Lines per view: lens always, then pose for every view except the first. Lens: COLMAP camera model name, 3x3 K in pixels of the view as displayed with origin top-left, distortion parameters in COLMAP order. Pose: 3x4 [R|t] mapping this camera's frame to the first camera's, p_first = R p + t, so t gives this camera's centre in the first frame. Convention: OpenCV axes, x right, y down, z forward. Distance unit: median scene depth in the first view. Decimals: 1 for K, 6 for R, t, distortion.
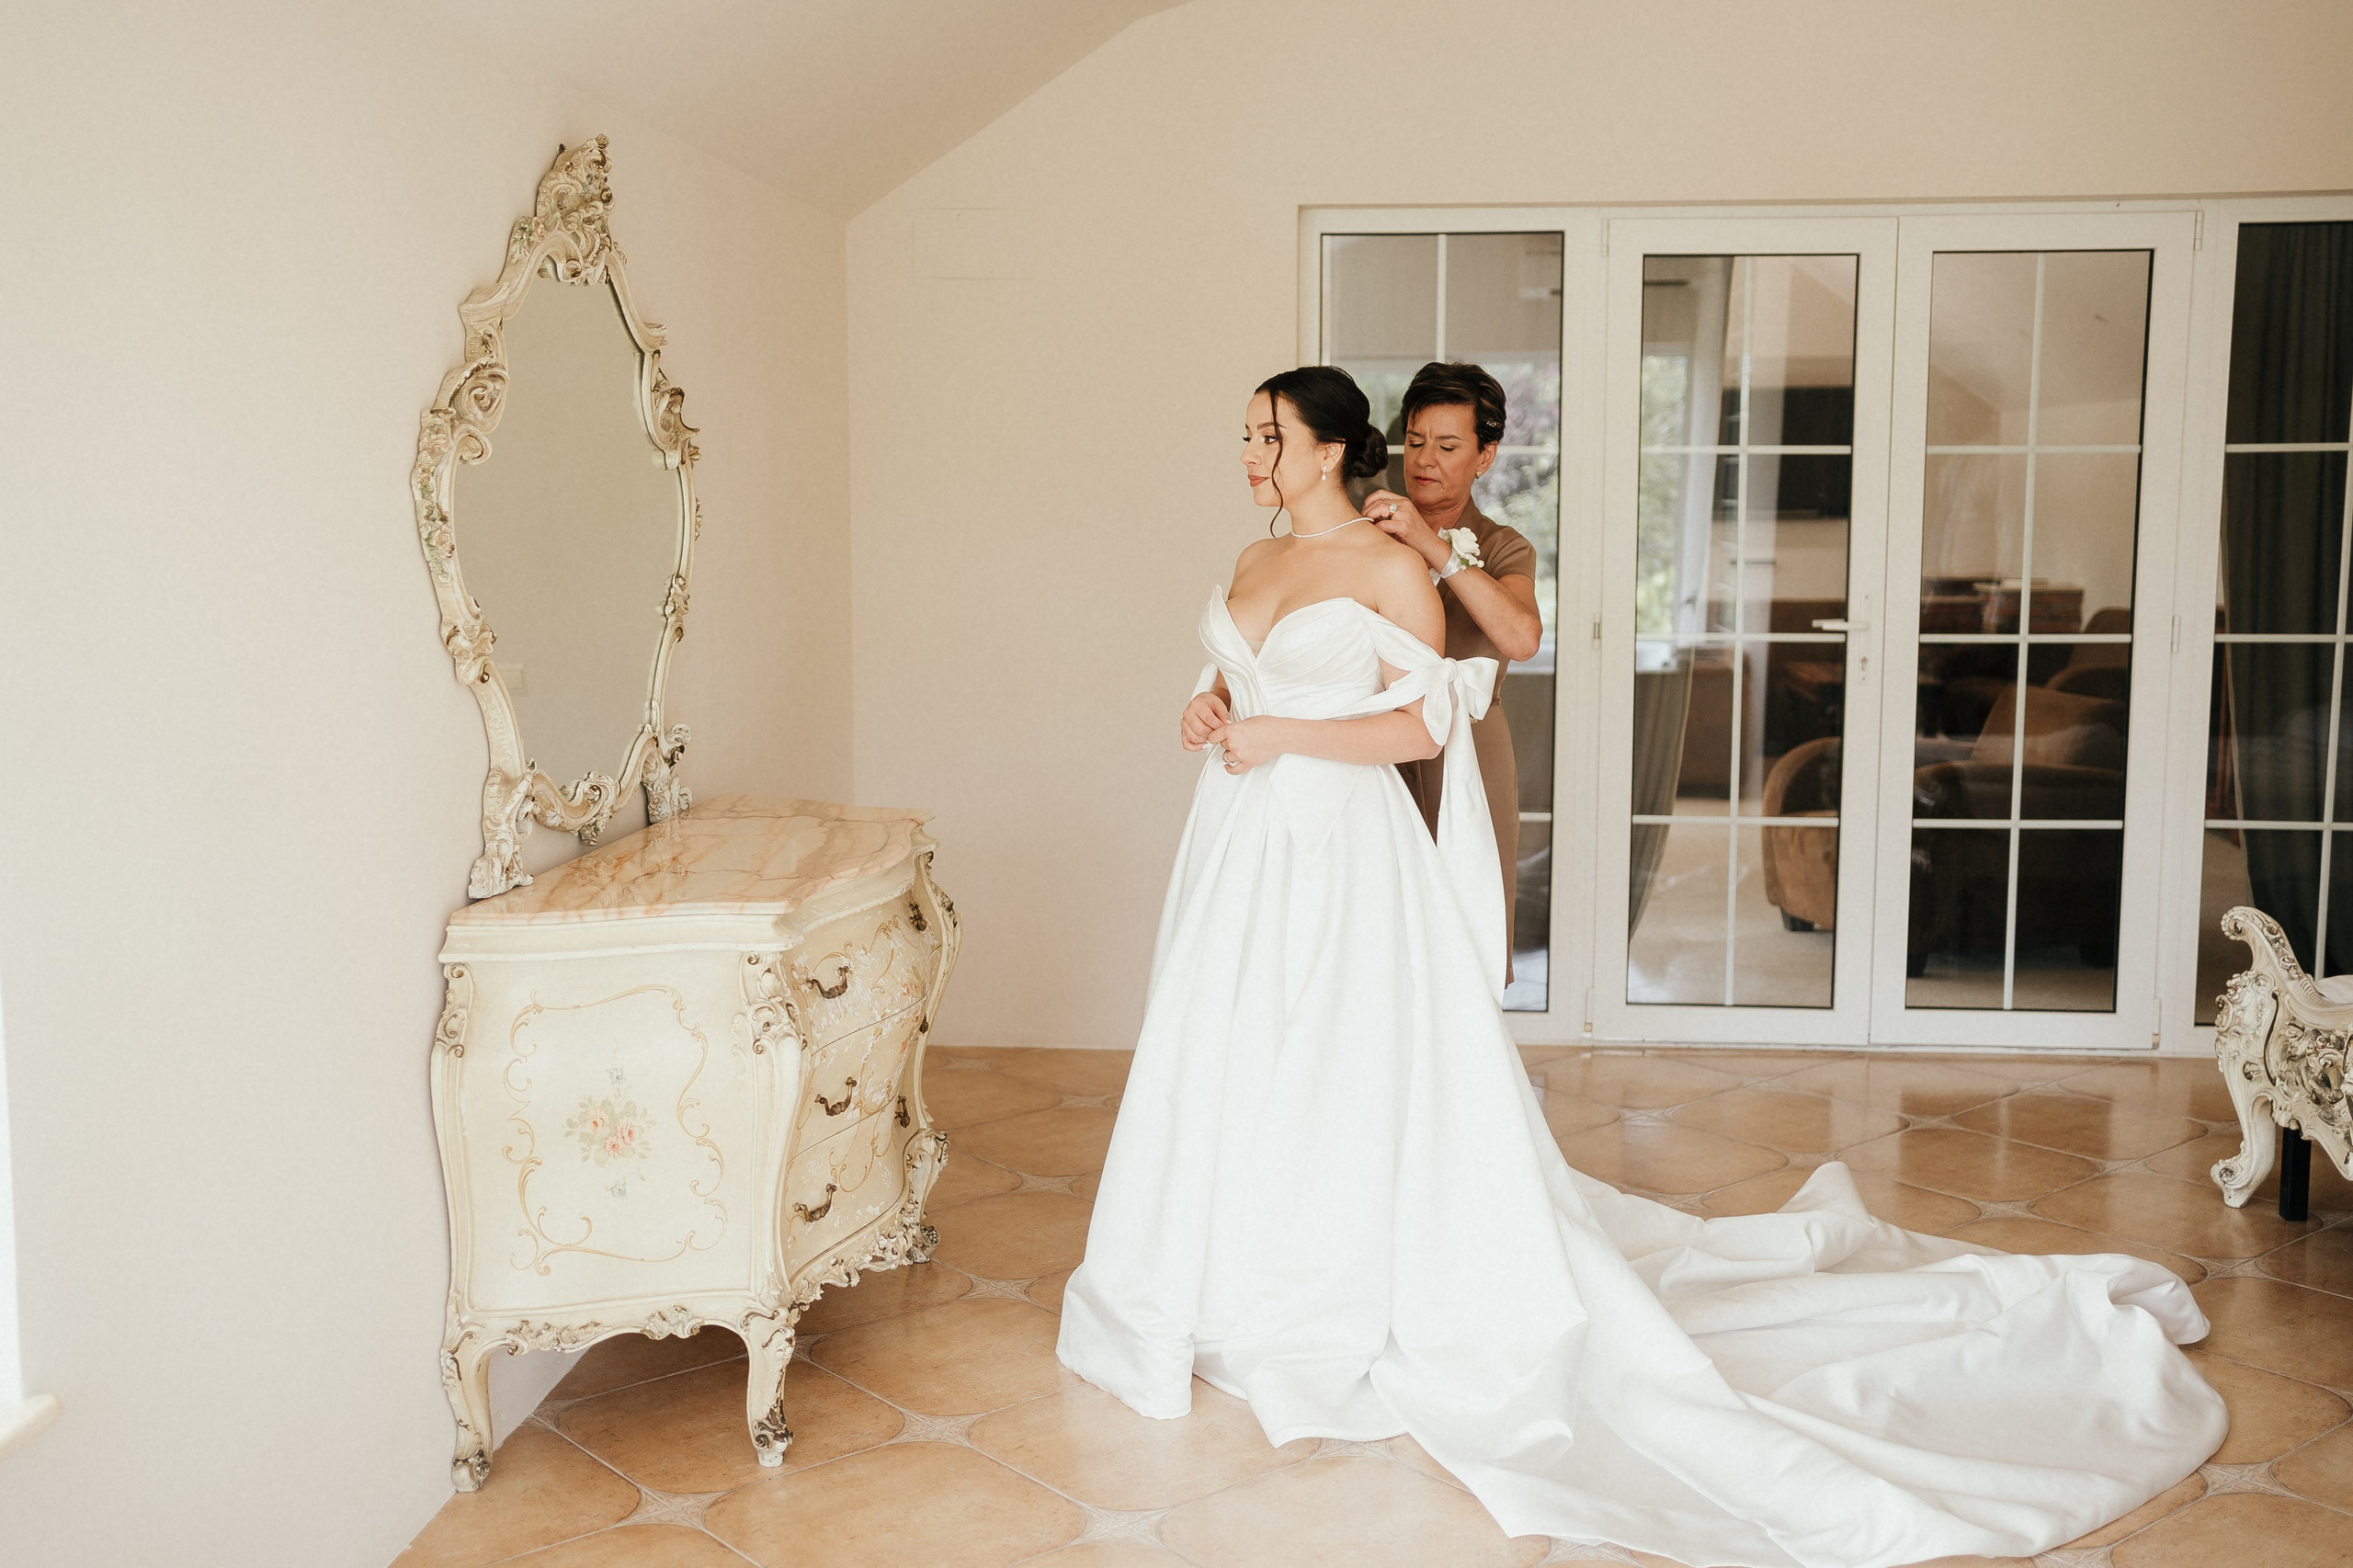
lens RADIAL K [[2445.2, 0, 1145.8], [0, 2445.2, 796.3], [0, 0, 1]] dist [0.032729, 0.000000]
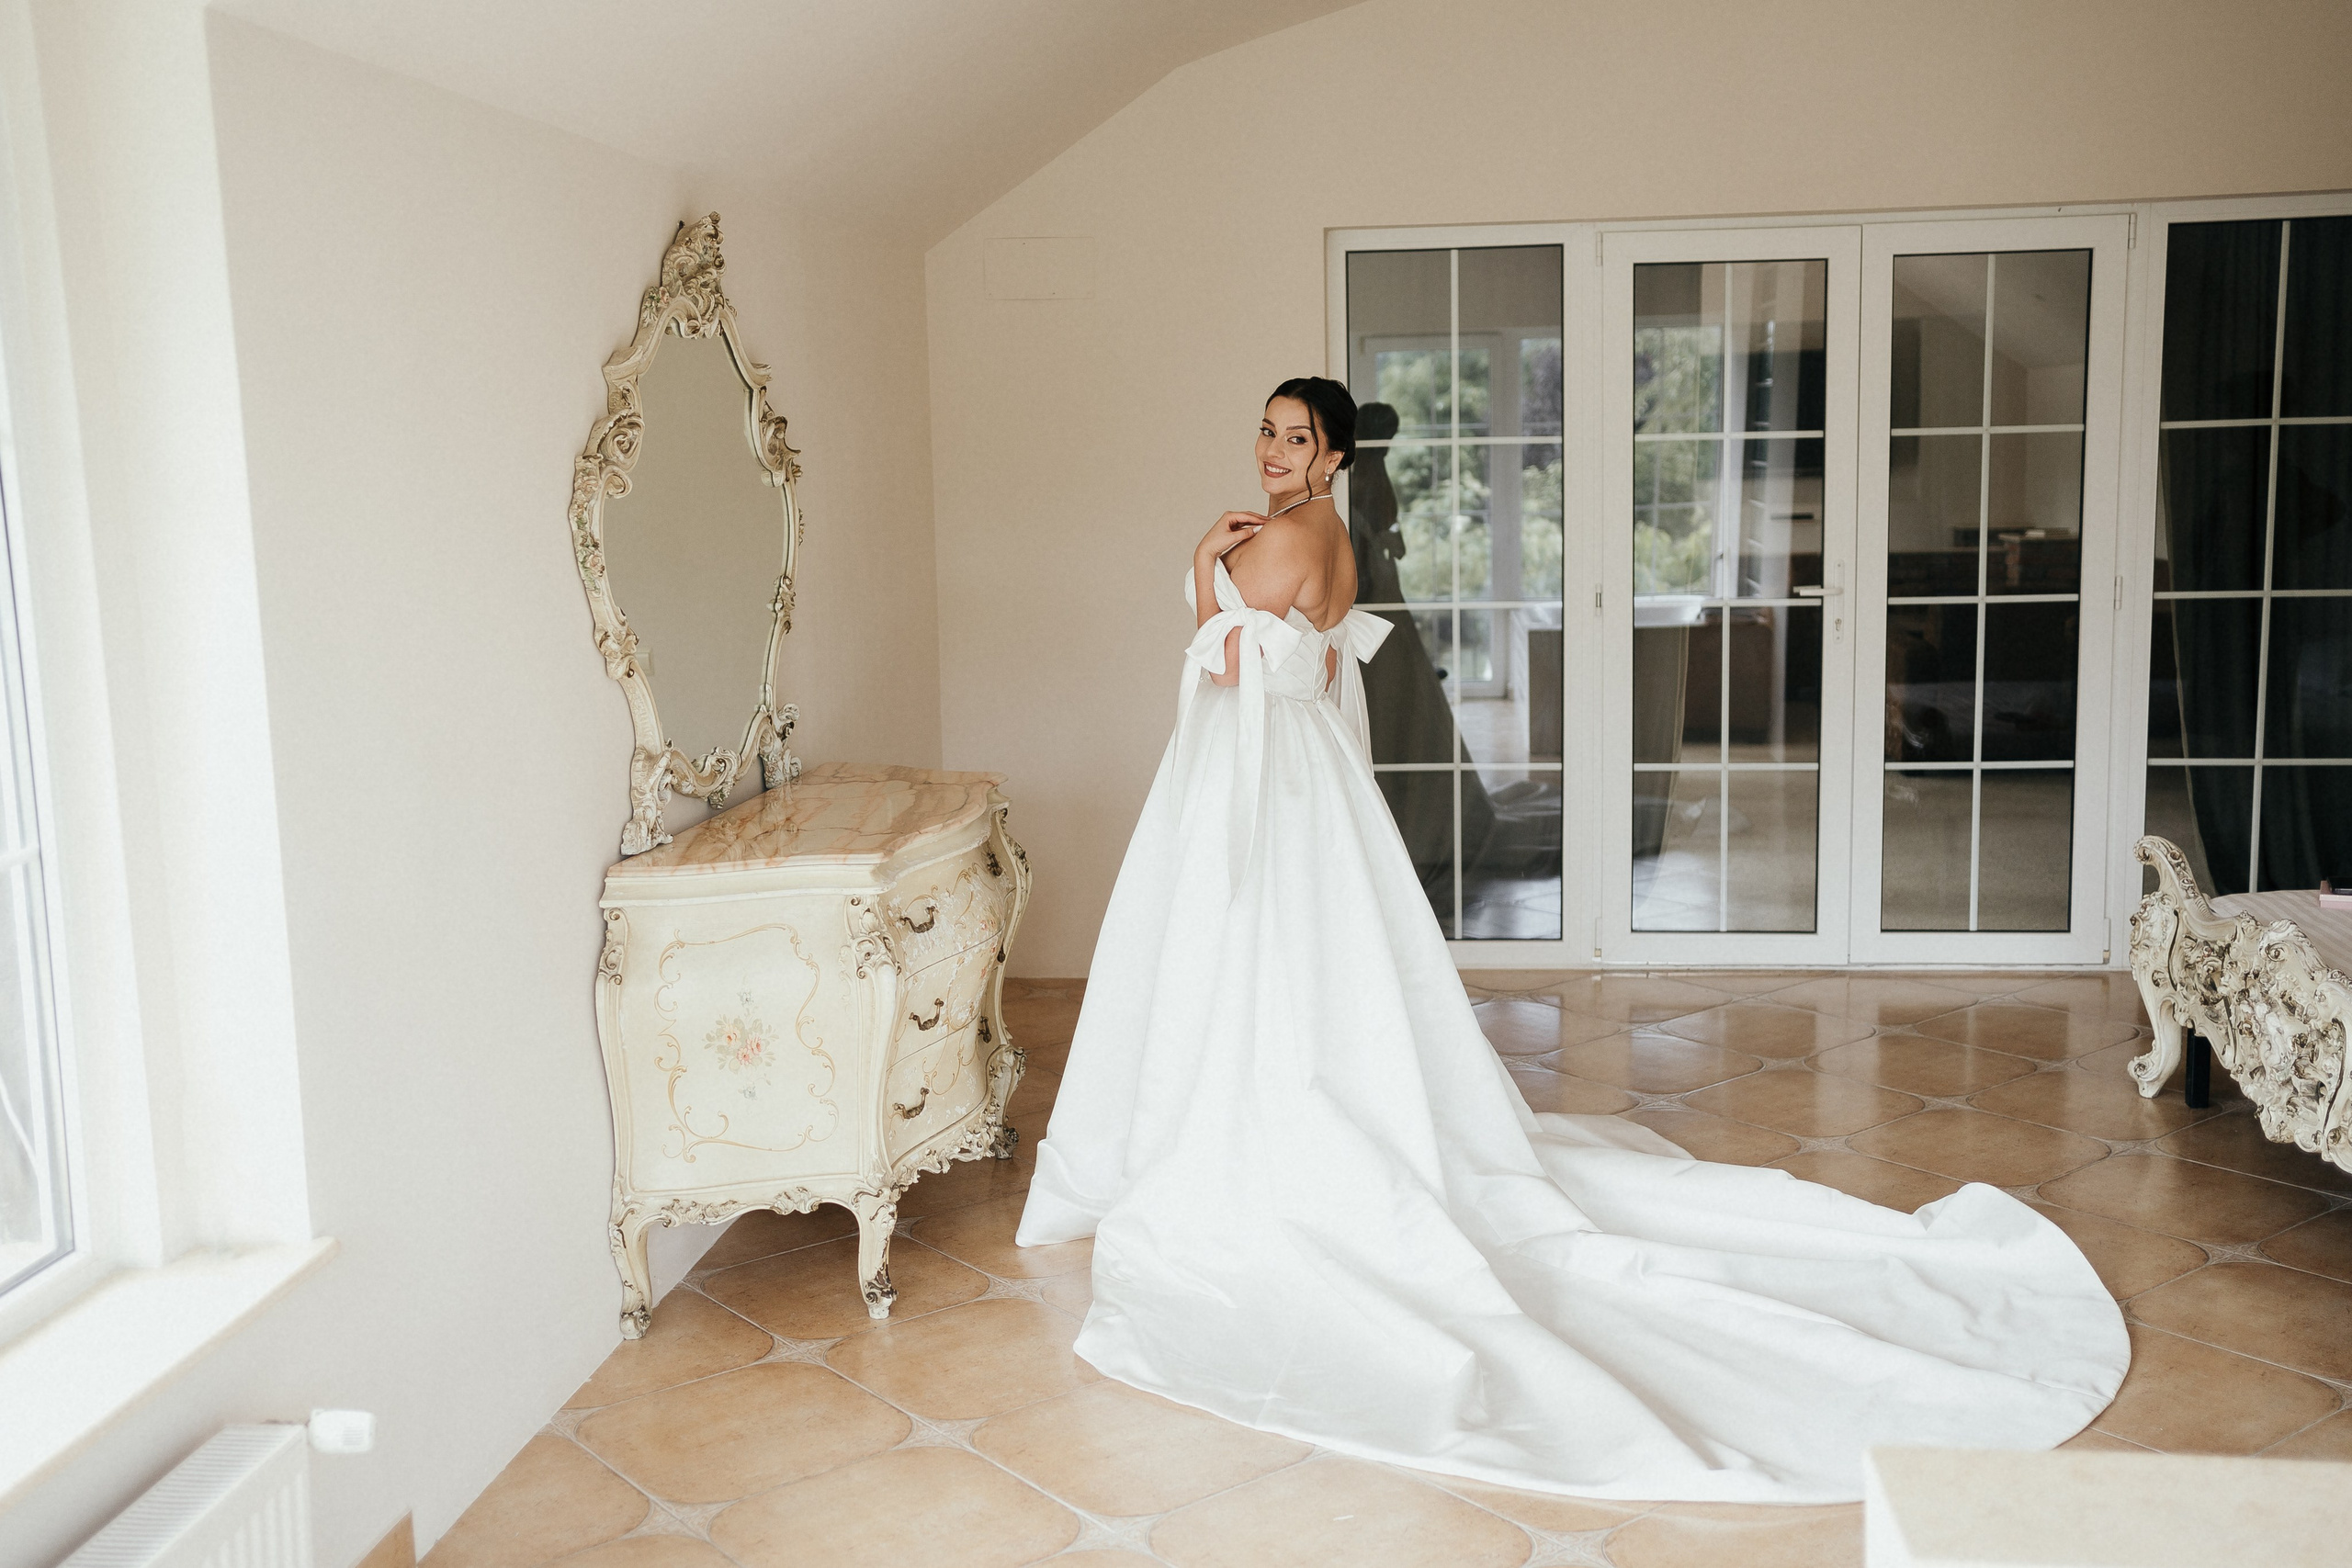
lens RADIAL K [[2444.0, 0, 1164.7], [0, 2444.0, 799.7], [0, 0, 1]] dist [0.032729, 0.000000]
pose [[0.999237, -0.018043, -0.034638, 0.032901], [0.018825, 0.999572, 0.022393, -0.007316], [0.034220, -0.023028, 0.999149, -0.188412]]
